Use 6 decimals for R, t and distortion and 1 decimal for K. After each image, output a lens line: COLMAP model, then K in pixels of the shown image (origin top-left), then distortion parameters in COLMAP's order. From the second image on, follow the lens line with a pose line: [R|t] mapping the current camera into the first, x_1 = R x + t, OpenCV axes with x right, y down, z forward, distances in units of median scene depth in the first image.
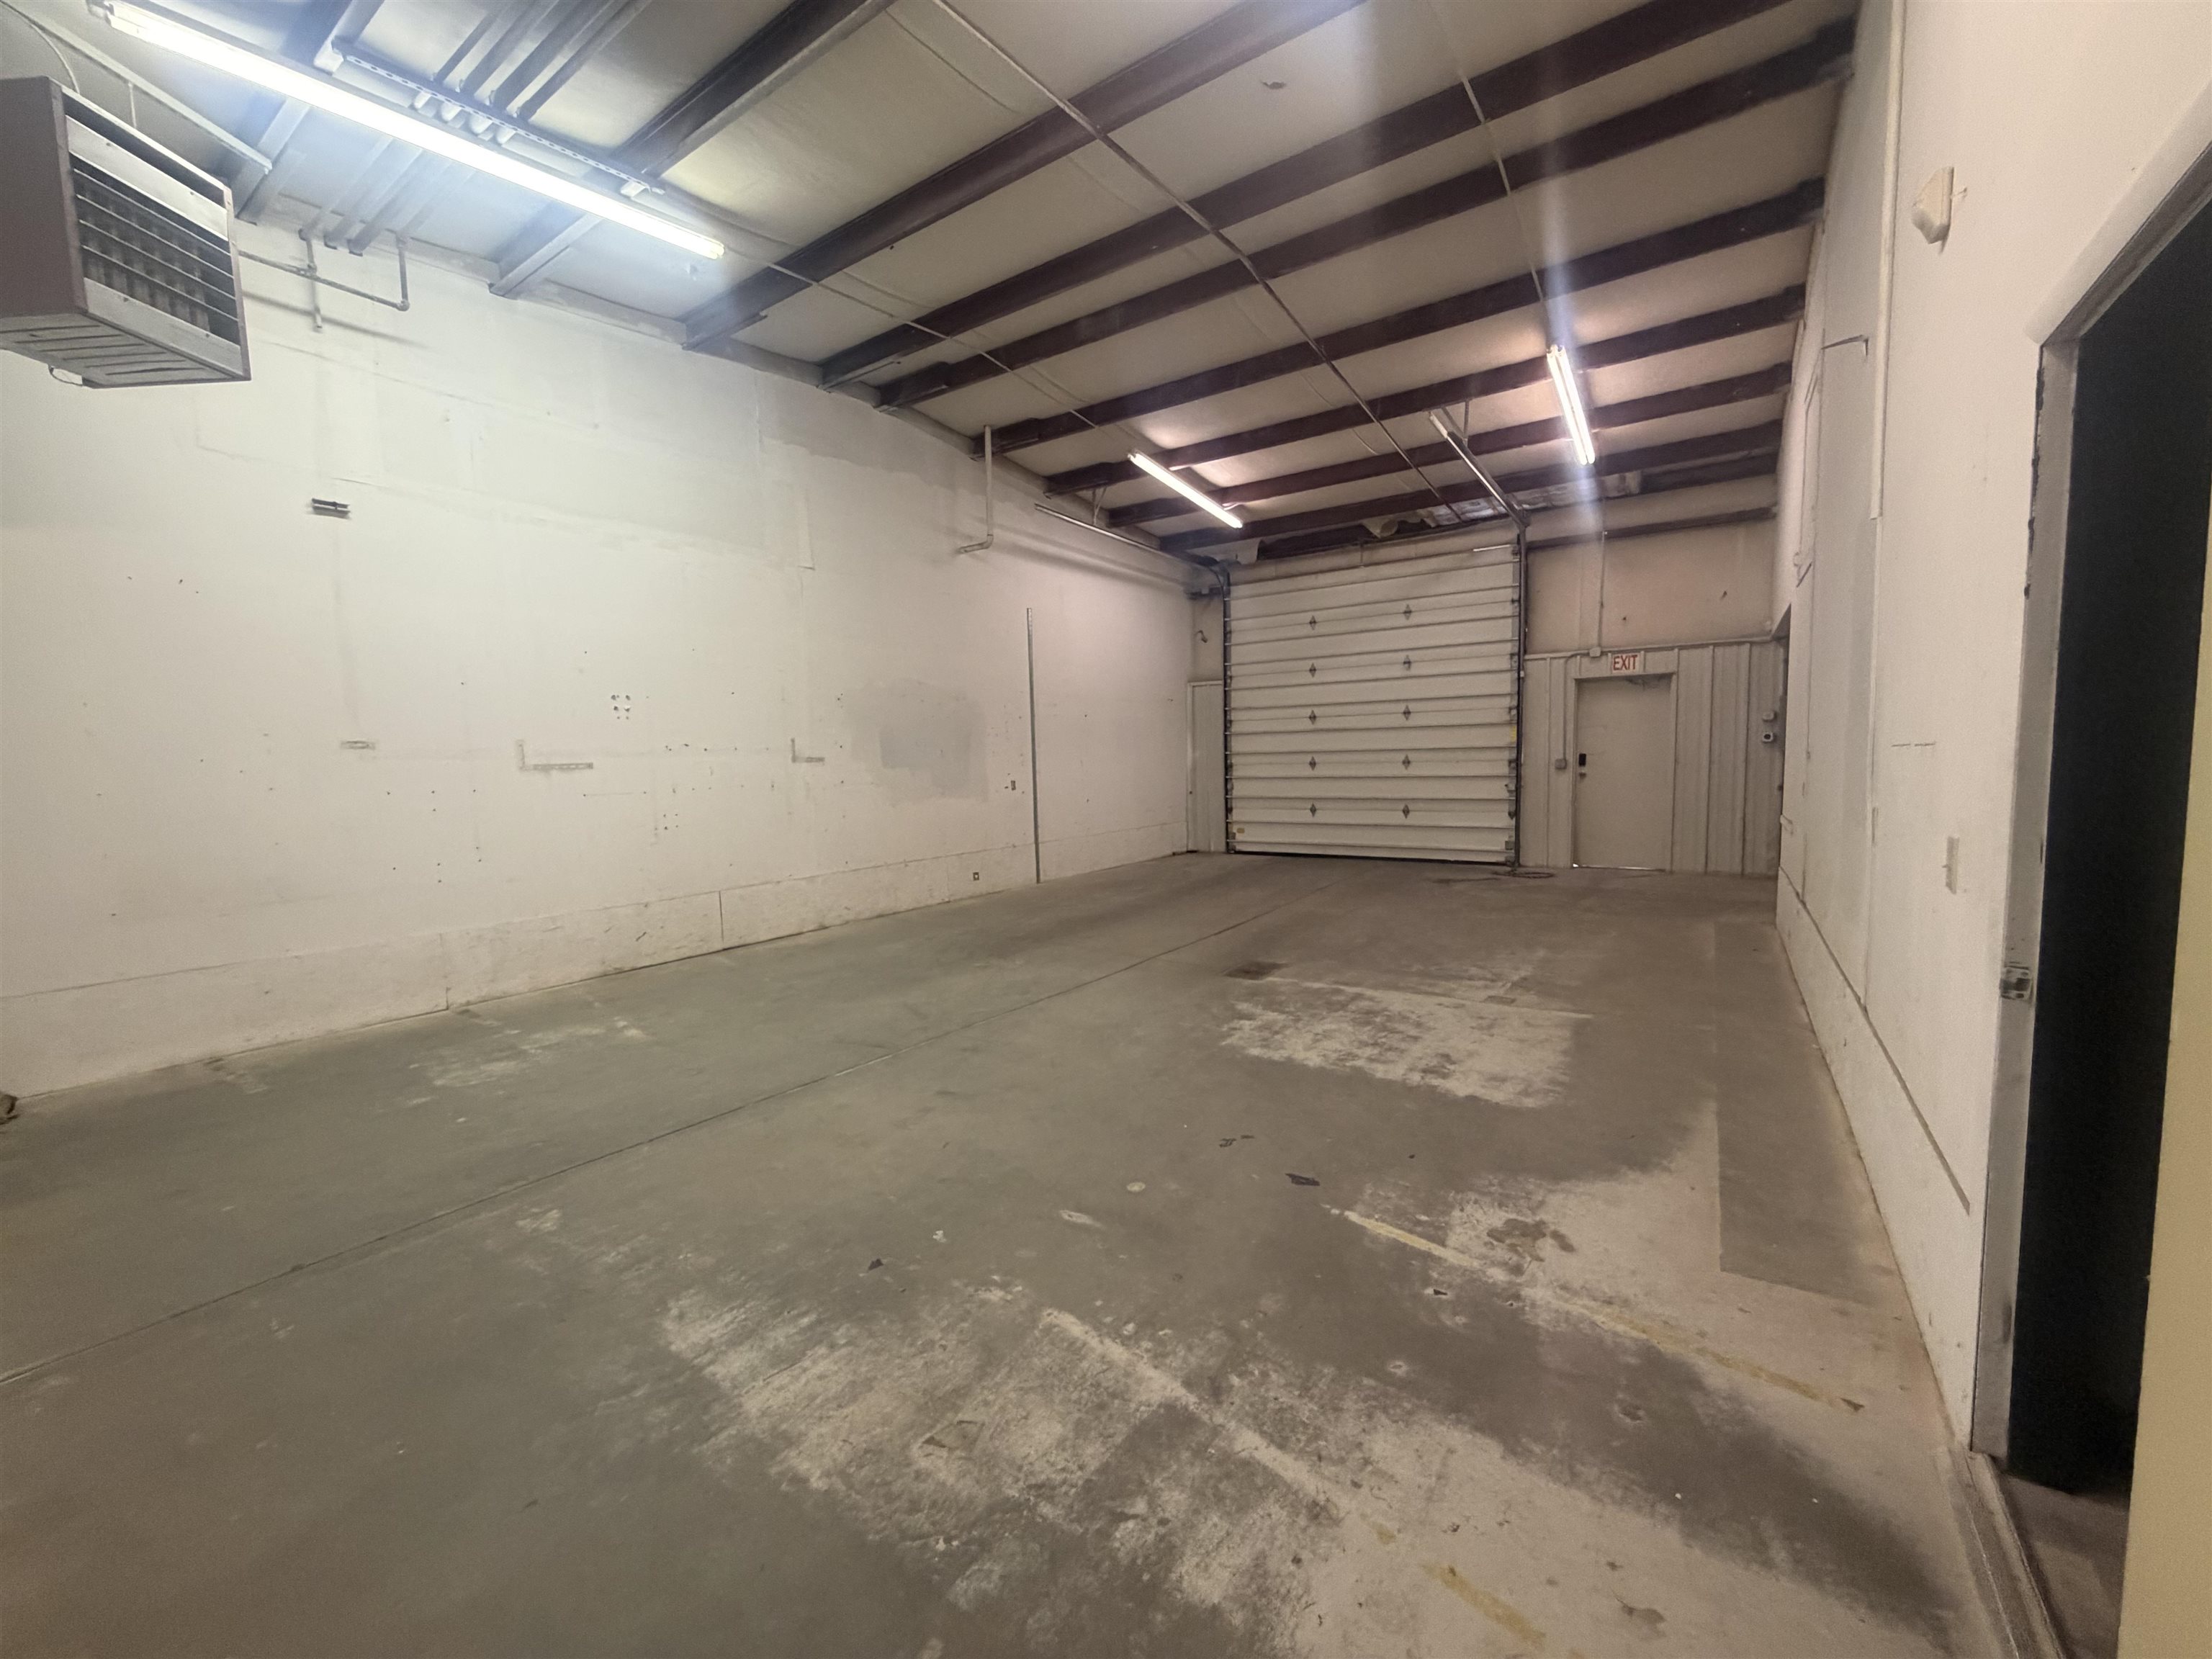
lens RADIAL K [[882.4, 0, 1098.8], [0, 882.4, 830.6], [0, 0, 1]] dist [-0.000818, 0.000257]
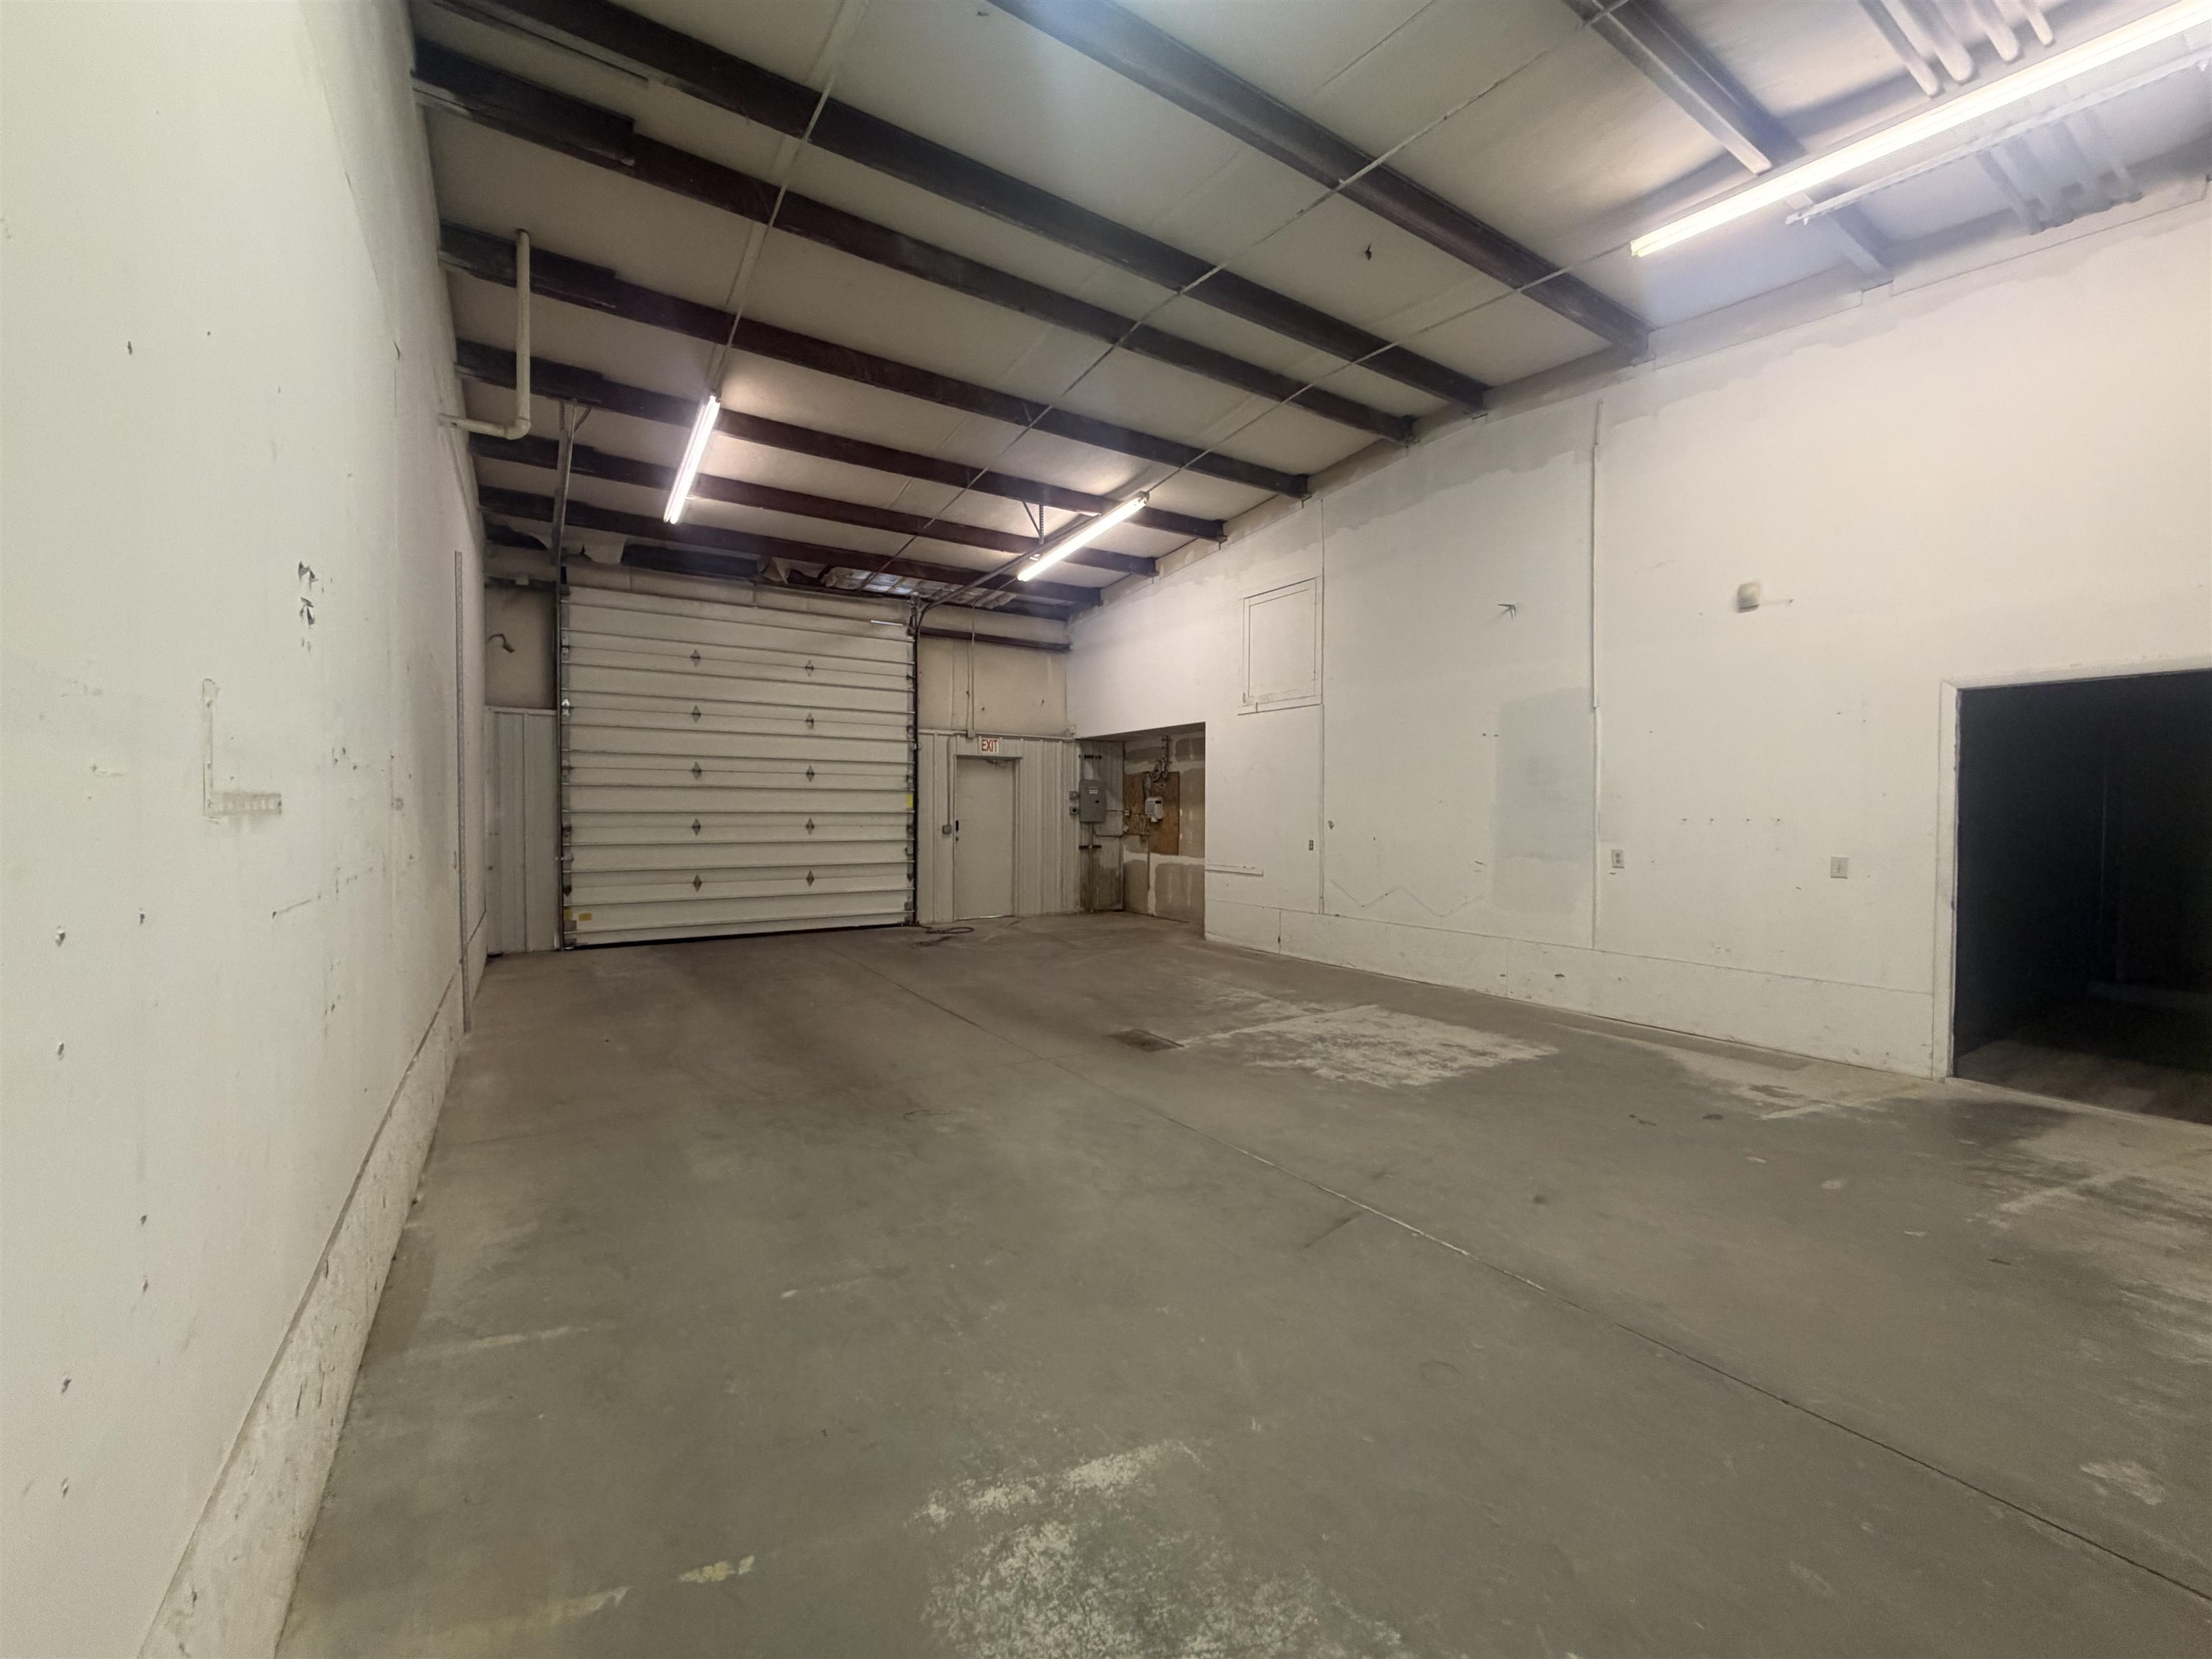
lens RADIAL K [[882.4, 0, 1098.3], [0, 882.4, 826.2], [0, 0, 1]] dist [-0.000818, 0.000257]
pose [[0.381528, 0.011610, 0.924284, -0.430610], [0.064602, 0.997141, -0.039192, -0.023170], [-0.922097, 0.074664, 0.379687, 0.394195]]
